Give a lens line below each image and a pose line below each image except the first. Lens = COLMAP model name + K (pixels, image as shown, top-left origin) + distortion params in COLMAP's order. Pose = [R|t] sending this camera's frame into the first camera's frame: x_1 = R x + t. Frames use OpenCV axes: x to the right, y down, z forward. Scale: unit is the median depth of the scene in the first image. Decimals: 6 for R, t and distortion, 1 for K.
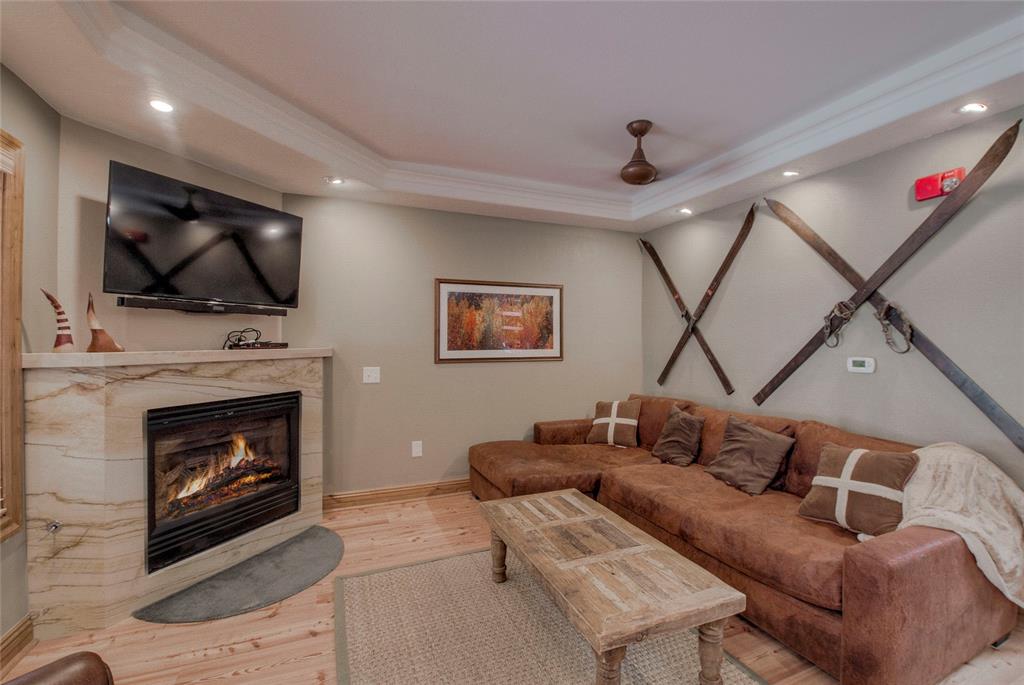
lens RADIAL K [[447.9, 0, 522.8], [0, 447.9, 337.6], [0, 0, 1]] dist [-0.015657, -0.001416]
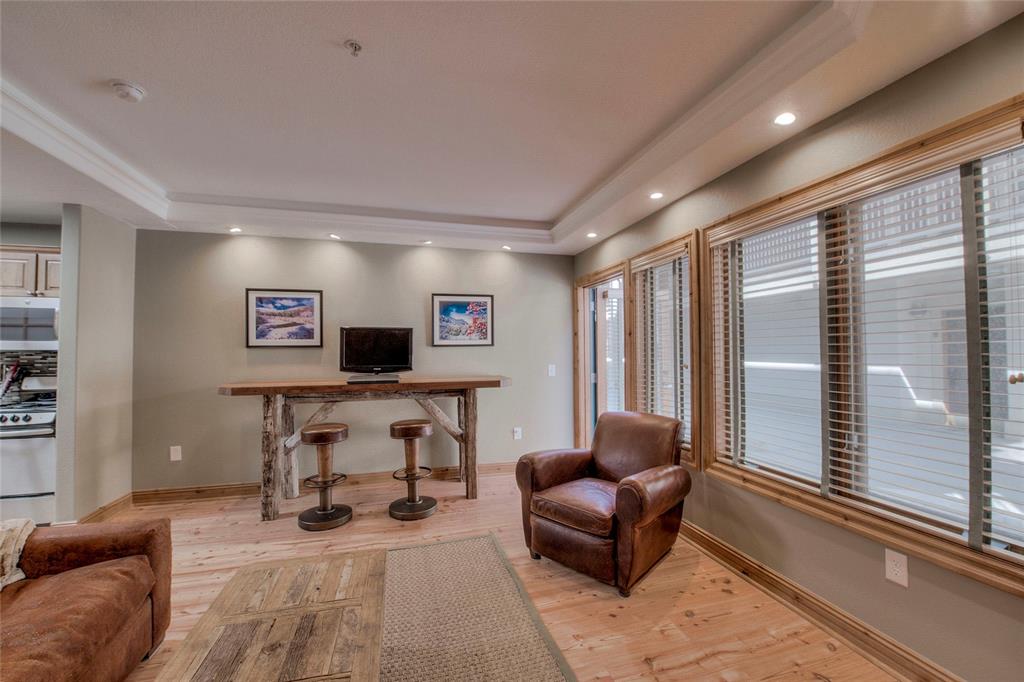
lens RADIAL K [[412.8, 0, 510.9], [0, 412.8, 342.6], [0, 0, 1]] dist [-0.016572, -0.001293]
pose [[-0.990234, 0.007961, 0.139187, -0.220940], [0.003955, 0.999571, -0.029033, 0.006764], [-0.139359, -0.028199, -0.989840, 1.159968]]
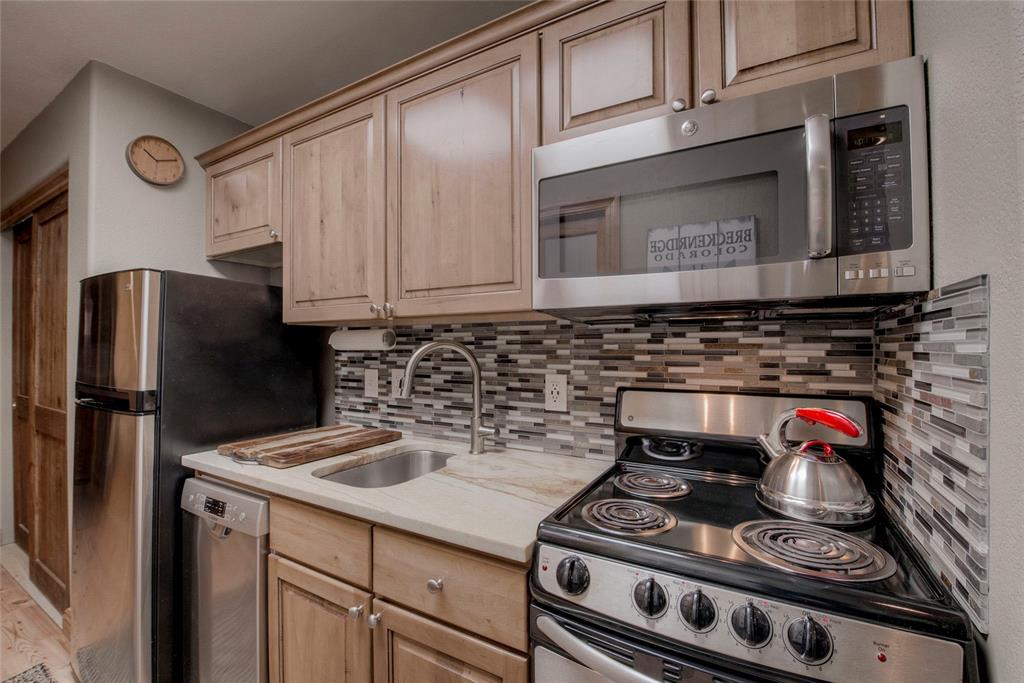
lens RADIAL K [[432.4, 0, 518.0], [0, 432.4, 340.0], [0, 0, 1]] dist [-0.017201, -0.001597]
pose [[-0.600849, 0.015338, 0.799215, 1.090759], [-0.003066, 0.999764, -0.021491, 0.026095], [-0.799356, -0.015363, -0.600661, 0.536934]]
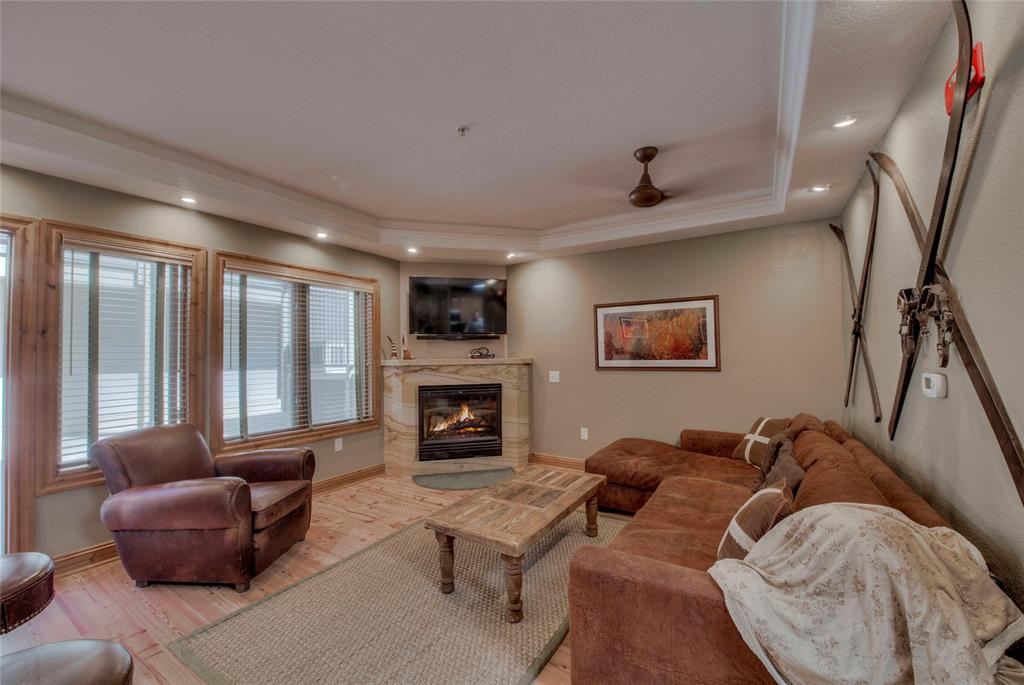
lens RADIAL K [[412.8, 0, 518.3], [0, 412.8, 342.7], [0, 0, 1]] dist [-0.016572, -0.001293]
pose [[0.575611, -0.029423, -0.817194, 0.878272], [0.017260, 0.999567, -0.023831, 0.003413], [0.817542, -0.000387, 0.575869, 0.171197]]
